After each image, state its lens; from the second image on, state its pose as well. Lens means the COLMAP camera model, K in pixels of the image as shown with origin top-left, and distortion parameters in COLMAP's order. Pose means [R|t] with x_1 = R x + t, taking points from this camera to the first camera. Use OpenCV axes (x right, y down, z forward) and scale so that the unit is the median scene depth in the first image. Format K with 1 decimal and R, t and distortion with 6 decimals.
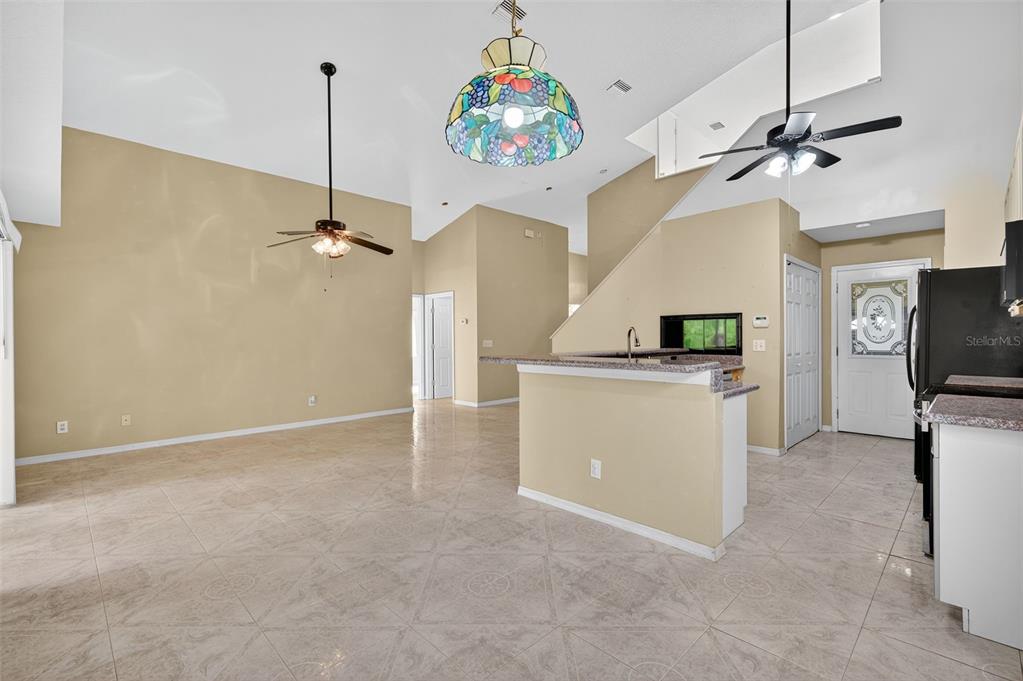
lens RADIAL K [[442.4, 0, 513.2], [0, 442.4, 341.0], [0, 0, 1]] dist [0.000230, -0.000321]
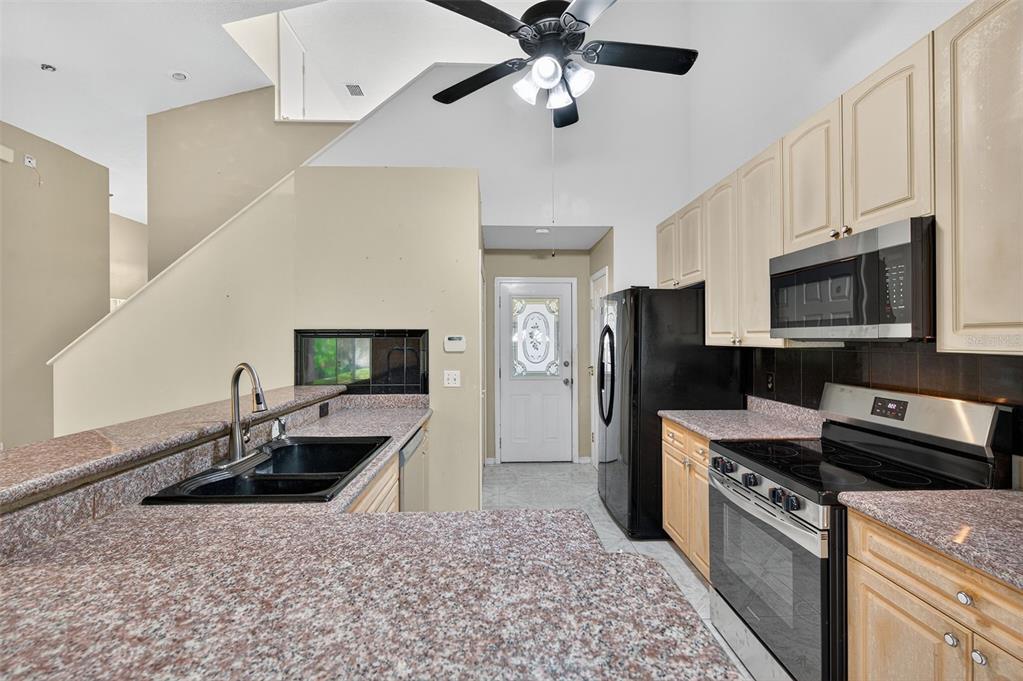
lens RADIAL K [[442.4, 0, 509.7], [0, 442.4, 339.0], [0, 0, 1]] dist [0.000230, -0.000321]
pose [[0.677129, 0.003464, 0.735856, 0.100499], [0.007413, 0.999906, -0.011528, -0.036563], [-0.735827, 0.013261, 0.677040, 0.410755]]
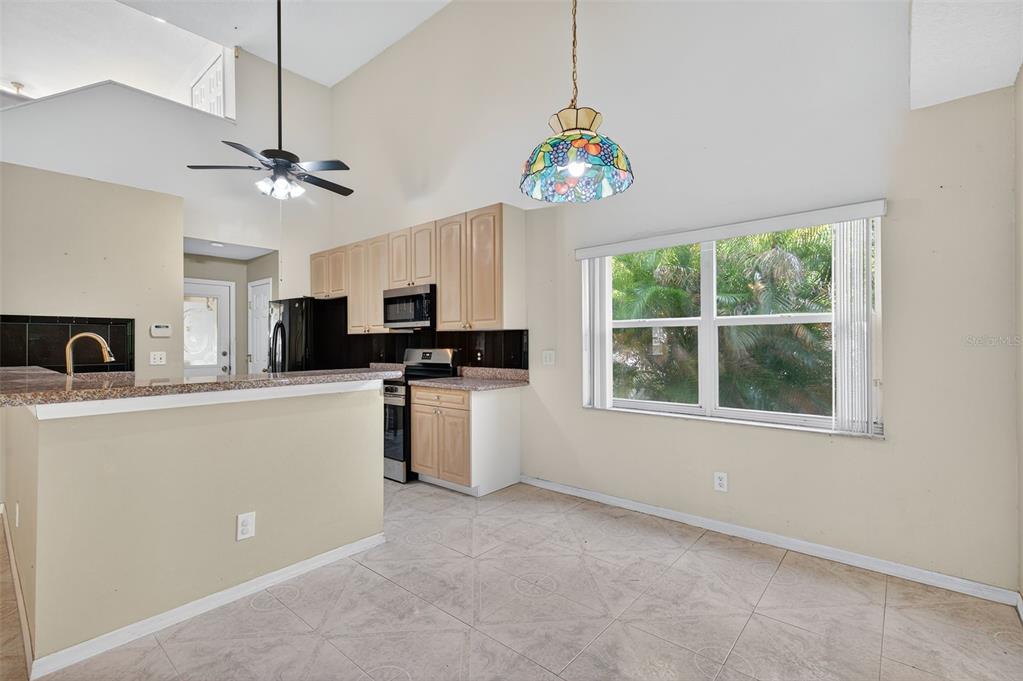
lens RADIAL K [[455.3, 0, 512.1], [0, 455.3, 339.5], [0, 0, 1]] dist [0.003526, 0.000543]
pose [[-0.092303, 0.014264, 0.995629, -0.338474], [0.017140, 0.999772, -0.012734, -0.002543], [-0.995583, 0.015890, -0.092527, 0.344167]]
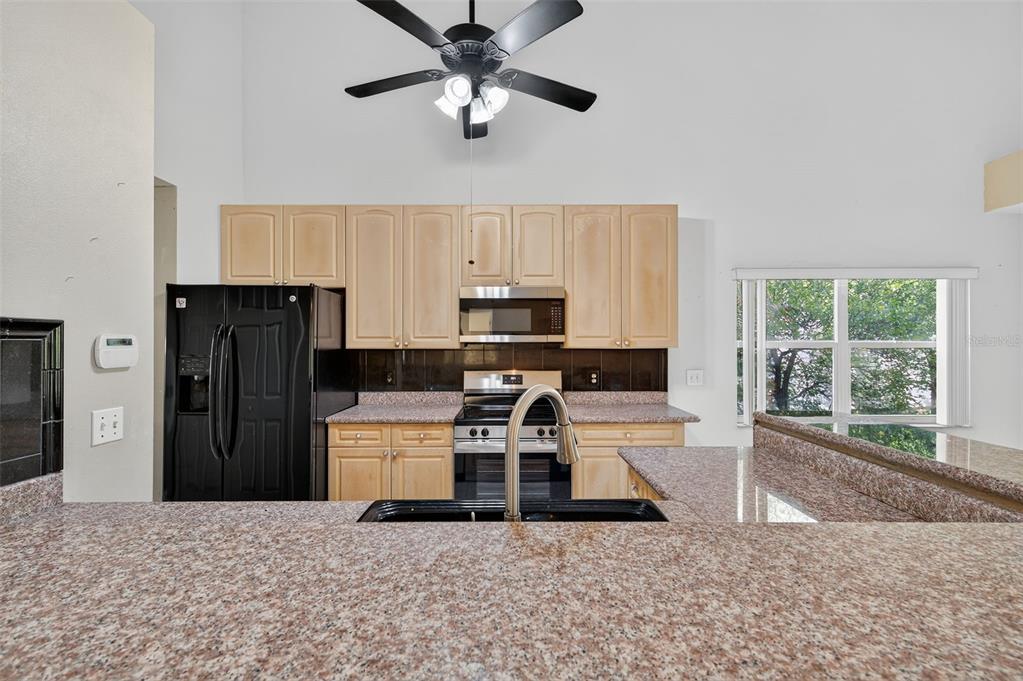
lens RADIAL K [[455.3, 0, 509.2], [0, 455.3, 338.2], [0, 0, 1]] dist [0.003526, 0.000543]
pose [[-0.713179, 0.012609, 0.700868, 0.092322], [0.013505, 0.999900, -0.004245, -0.041821], [-0.700852, 0.006438, -0.713278, 0.895997]]
